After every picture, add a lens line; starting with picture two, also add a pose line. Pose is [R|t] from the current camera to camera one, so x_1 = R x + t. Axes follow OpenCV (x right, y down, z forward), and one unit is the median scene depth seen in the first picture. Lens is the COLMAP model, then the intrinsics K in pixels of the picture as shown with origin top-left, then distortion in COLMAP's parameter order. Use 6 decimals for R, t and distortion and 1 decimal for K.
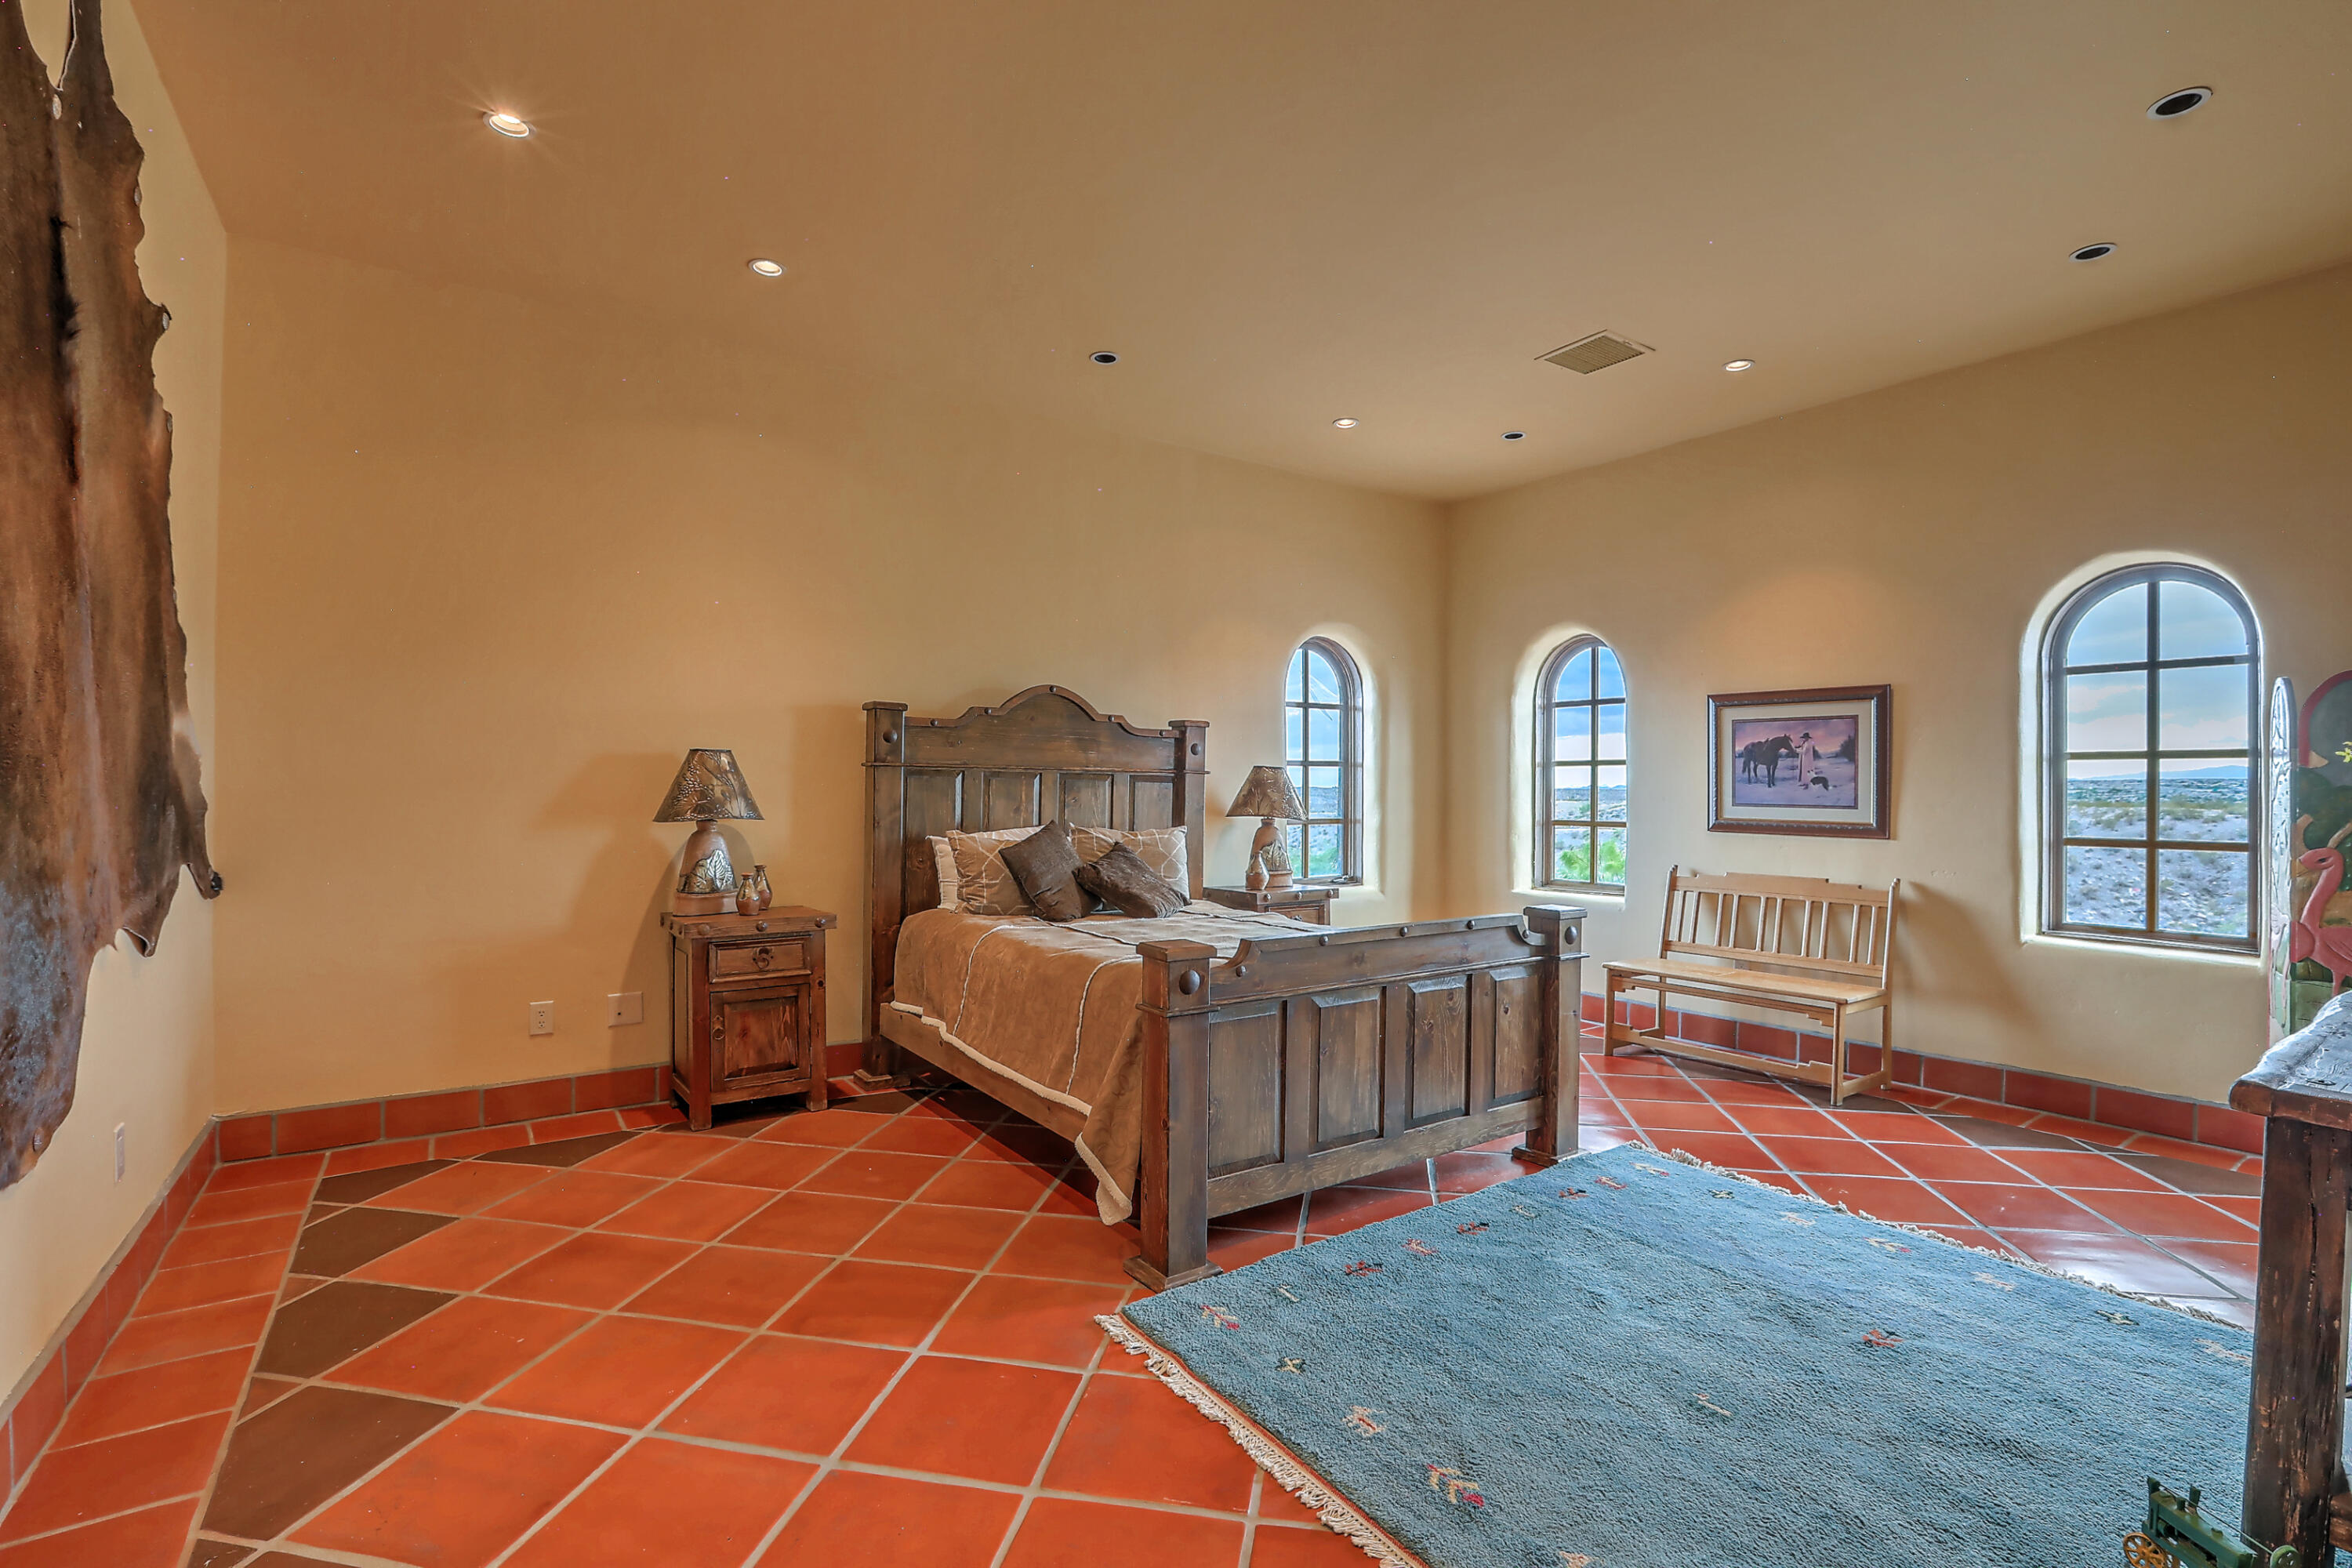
lens RADIAL K [[1064.5, 0, 1186.7], [0, 1064.5, 775.5], [0, 0, 1]] dist [-0.047547, 0.015459]
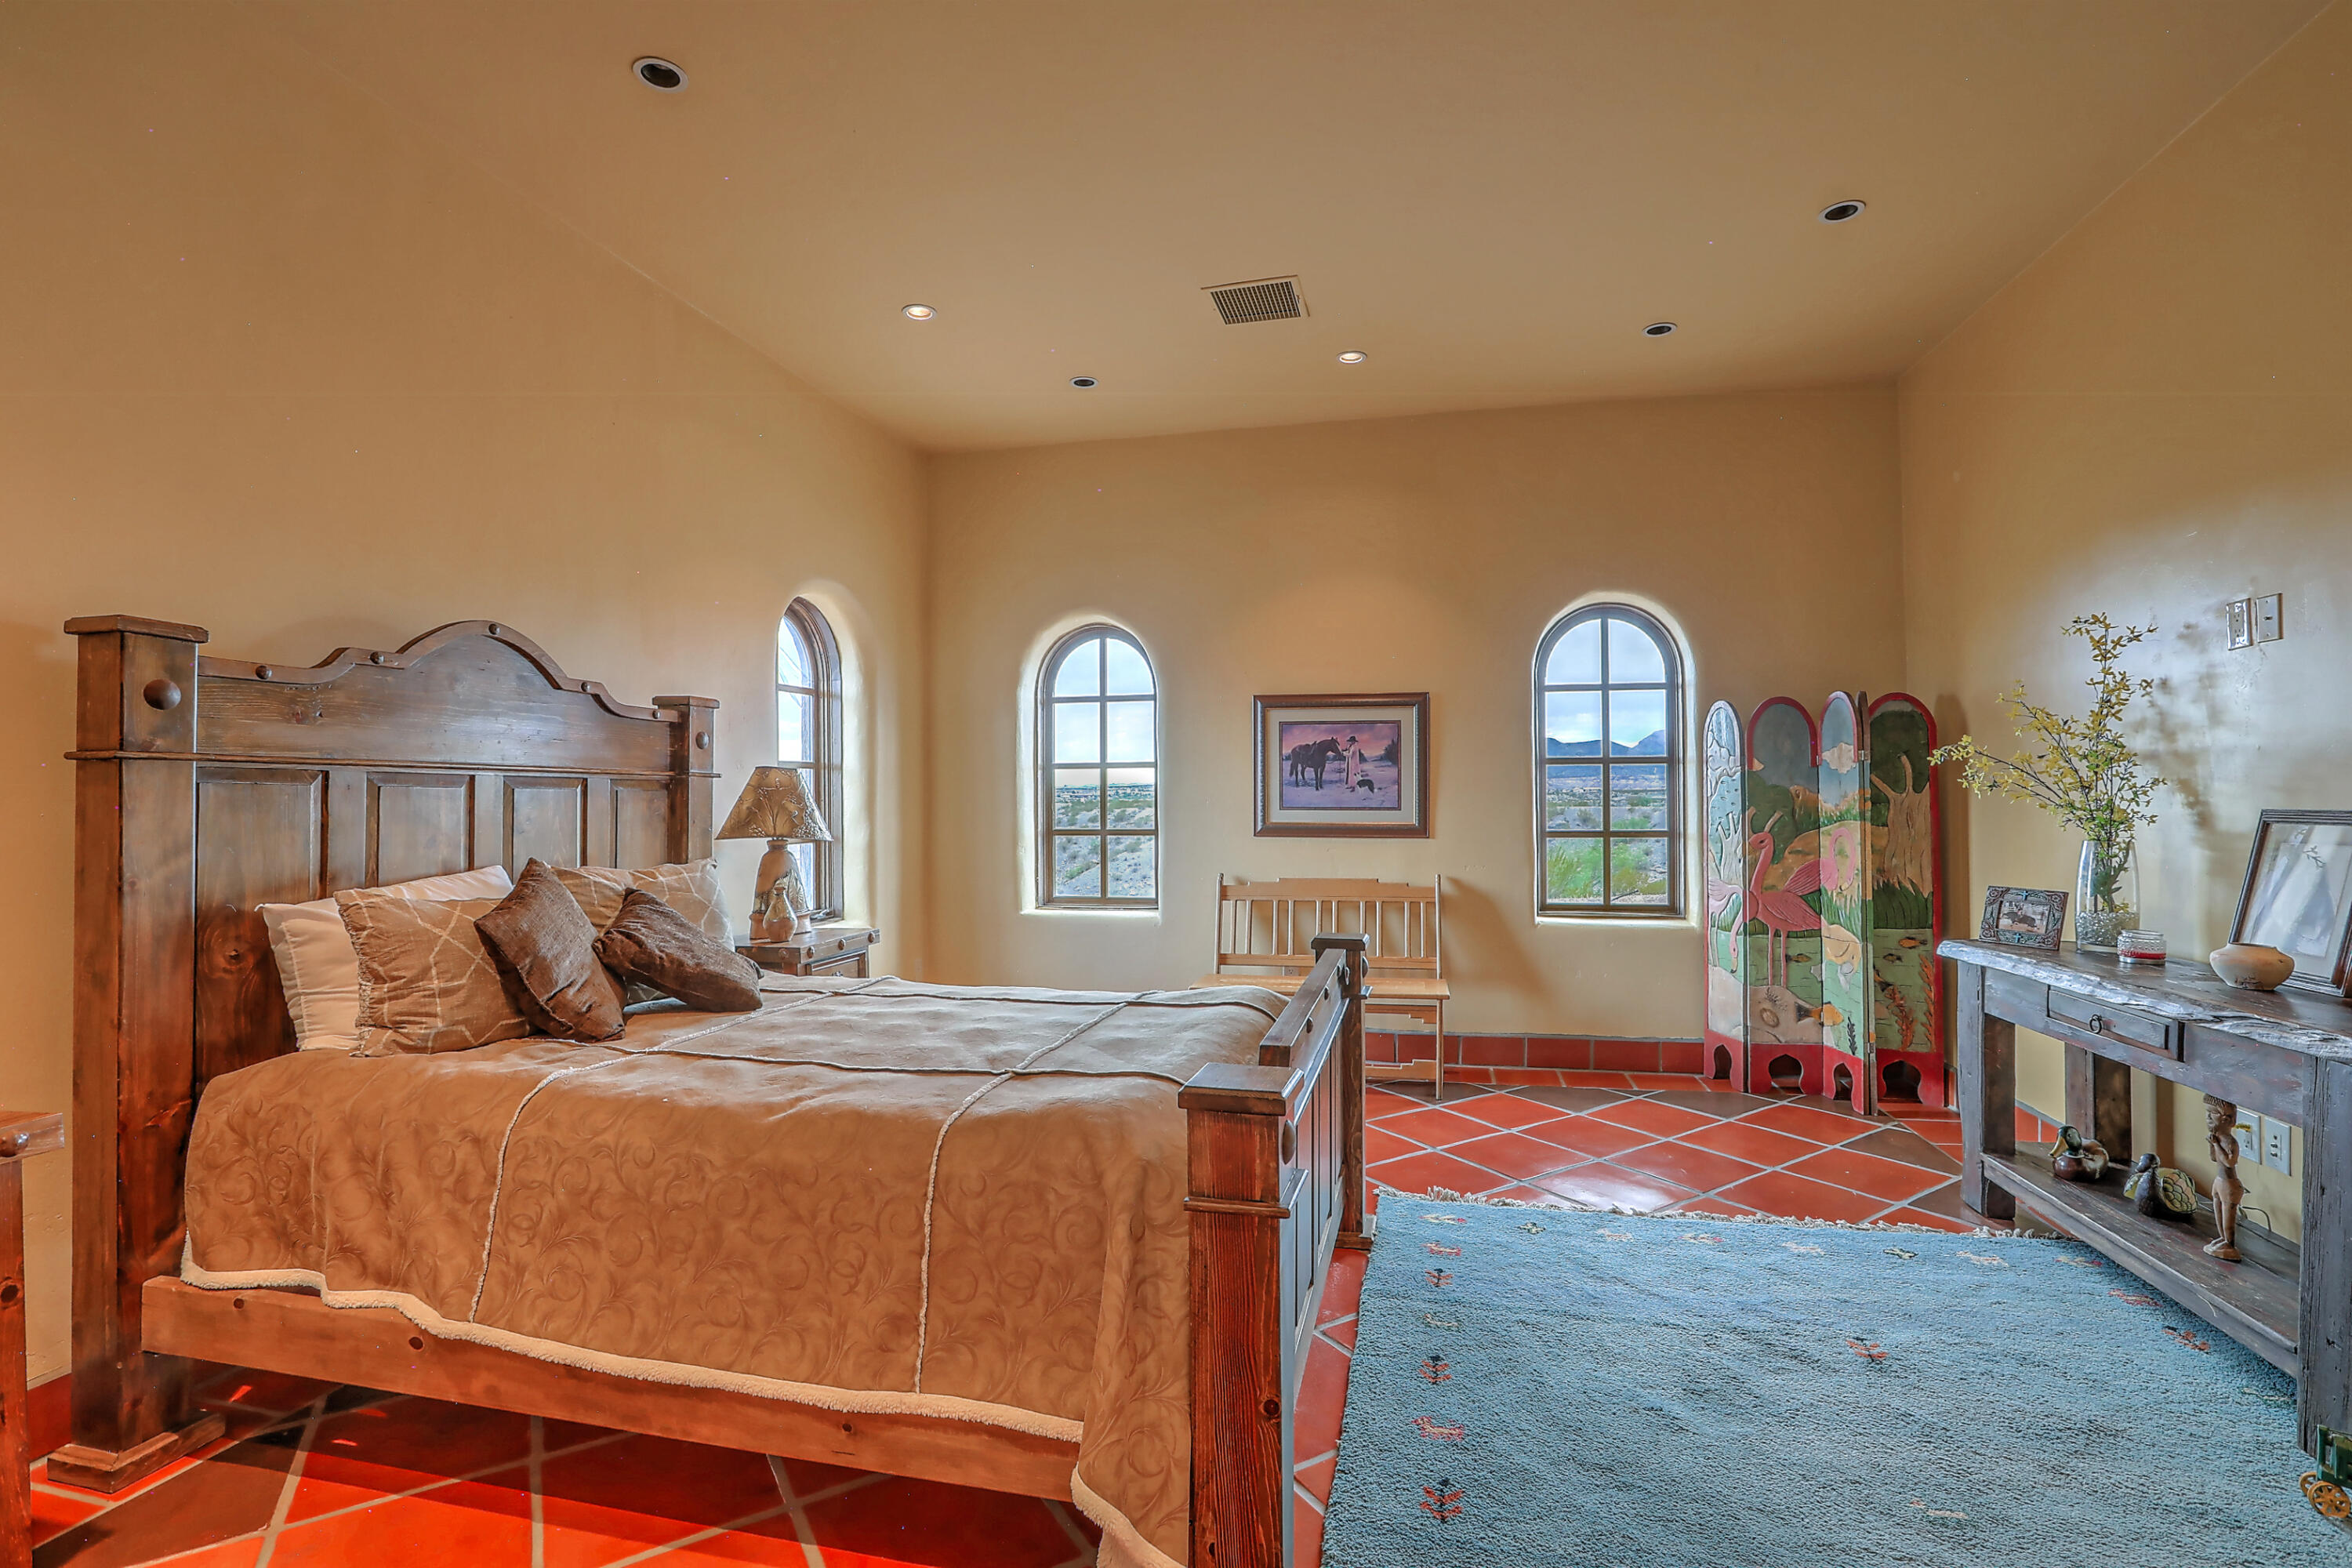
lens RADIAL K [[1064.5, 0, 1175.3], [0, 1064.5, 781.5], [0, 0, 1]] dist [-0.047547, 0.015459]
pose [[0.748000, -0.002949, 0.663693, -0.239165], [0.004051, 0.999992, -0.000123, 0.002677], [-0.663687, 0.002781, 0.748005, 0.360112]]
